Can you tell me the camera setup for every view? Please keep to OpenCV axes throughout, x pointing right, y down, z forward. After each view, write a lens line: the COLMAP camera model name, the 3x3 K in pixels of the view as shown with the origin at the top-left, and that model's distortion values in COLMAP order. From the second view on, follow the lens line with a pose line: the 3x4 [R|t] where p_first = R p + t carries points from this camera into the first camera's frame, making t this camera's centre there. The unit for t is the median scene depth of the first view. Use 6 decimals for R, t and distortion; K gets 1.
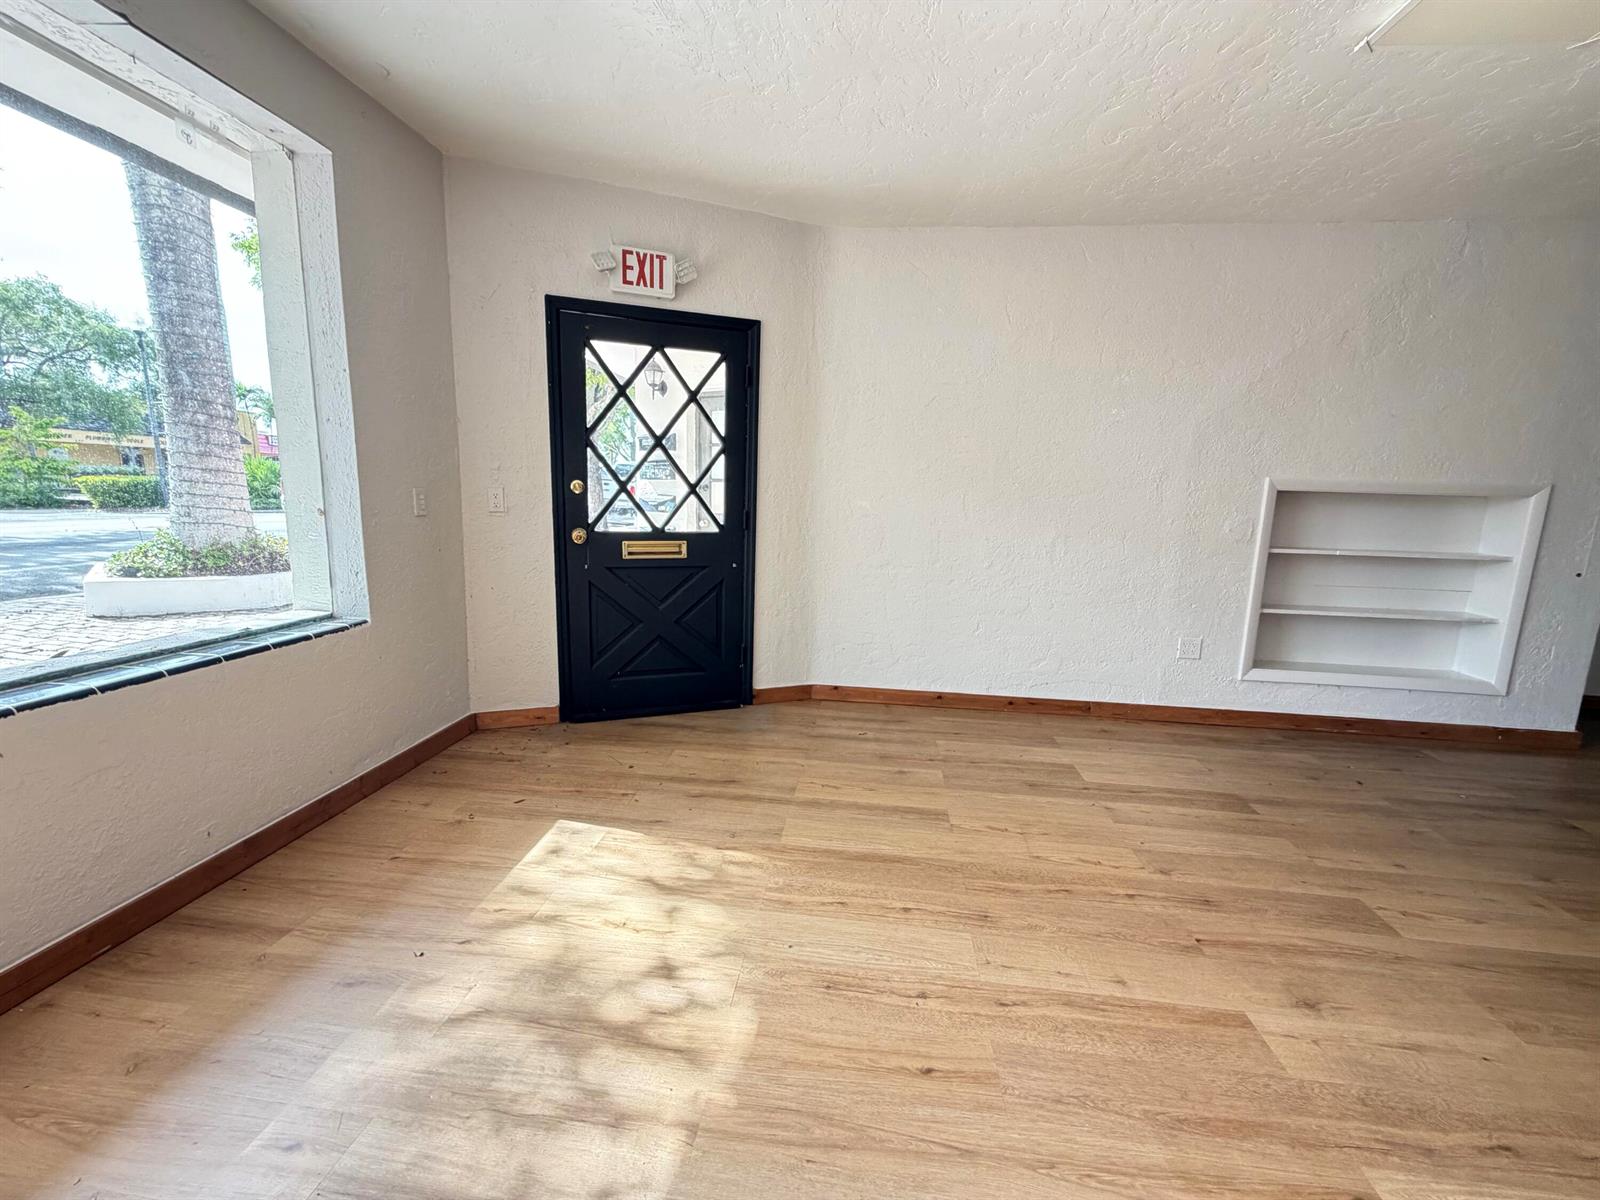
lens RADIAL K [[645.7, 0, 800.0], [0, 645.7, 600.0], [0, 0, 1]] dist [0.023080, -0.004995]
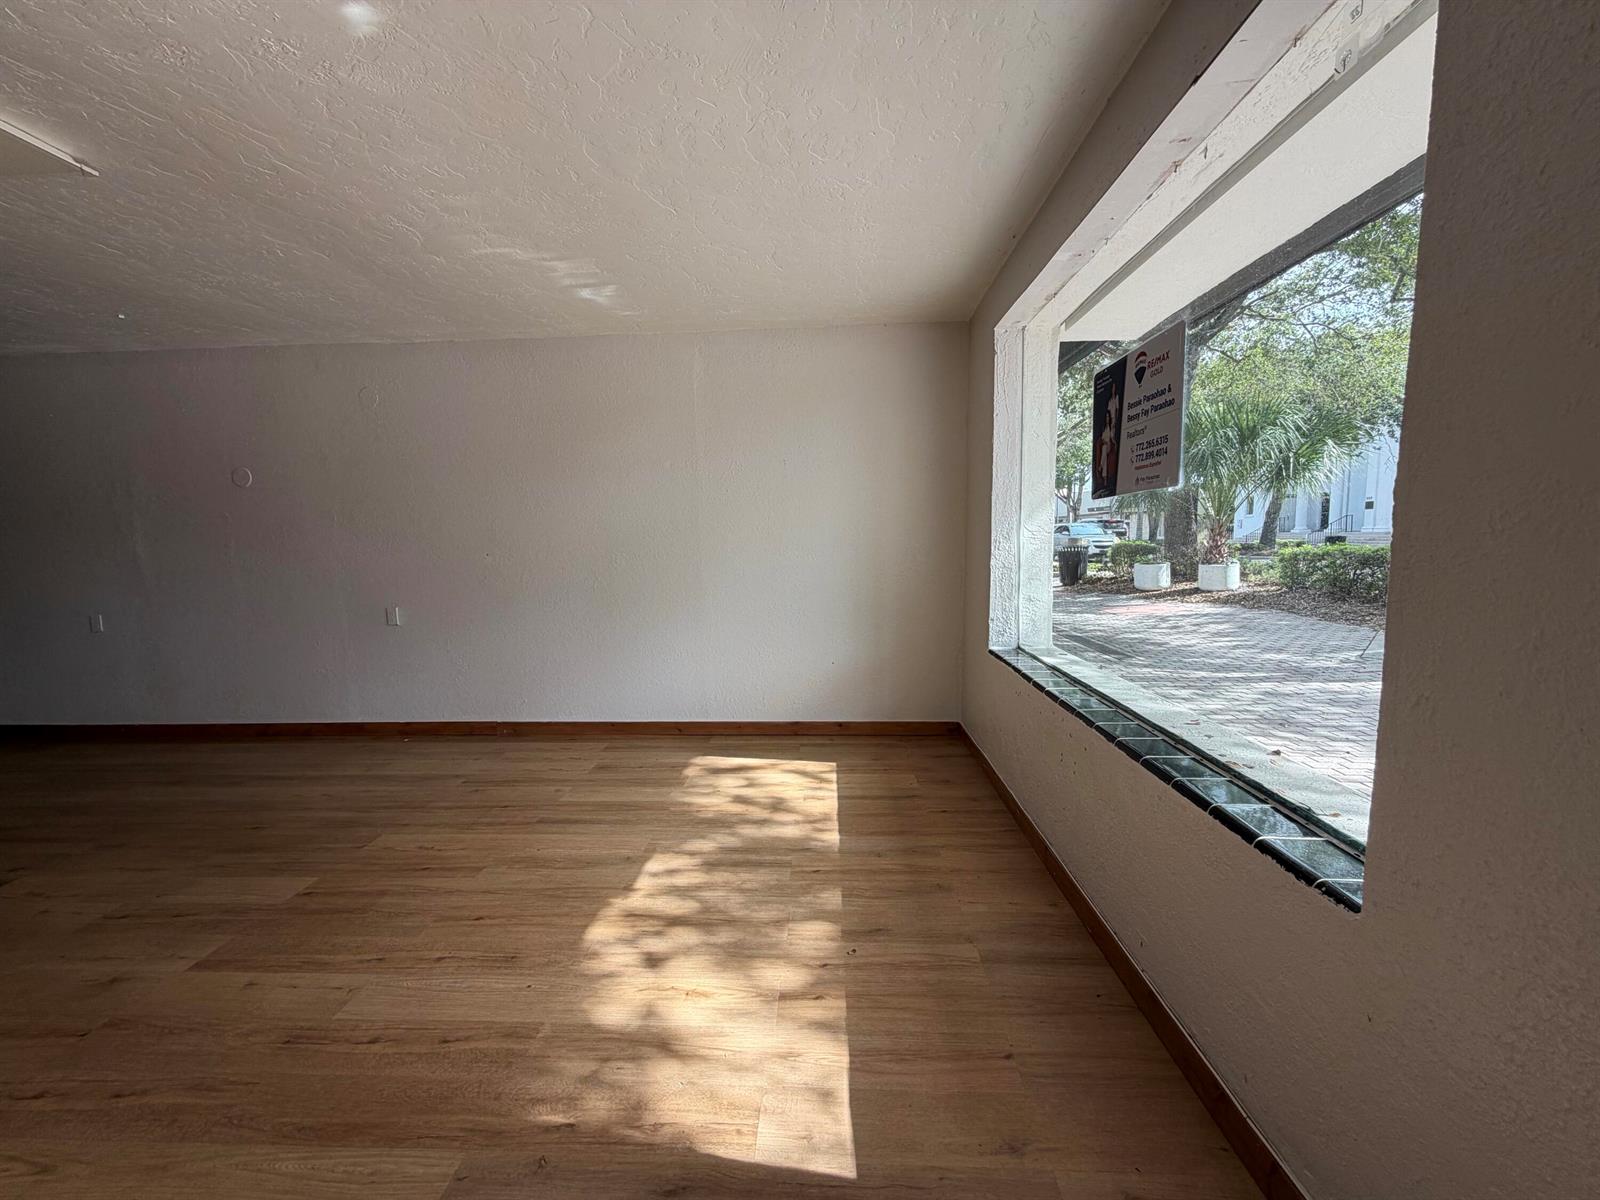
lens RADIAL K [[645.7, 0, 800.0], [0, 645.7, 600.0], [0, 0, 1]] dist [0.023080, -0.004995]
pose [[-0.997640, -0.015665, -0.066850, -0.395354], [-0.032528, 0.965265, 0.259239, -0.417617], [0.060467, 0.260802, -0.963497, 2.042293]]
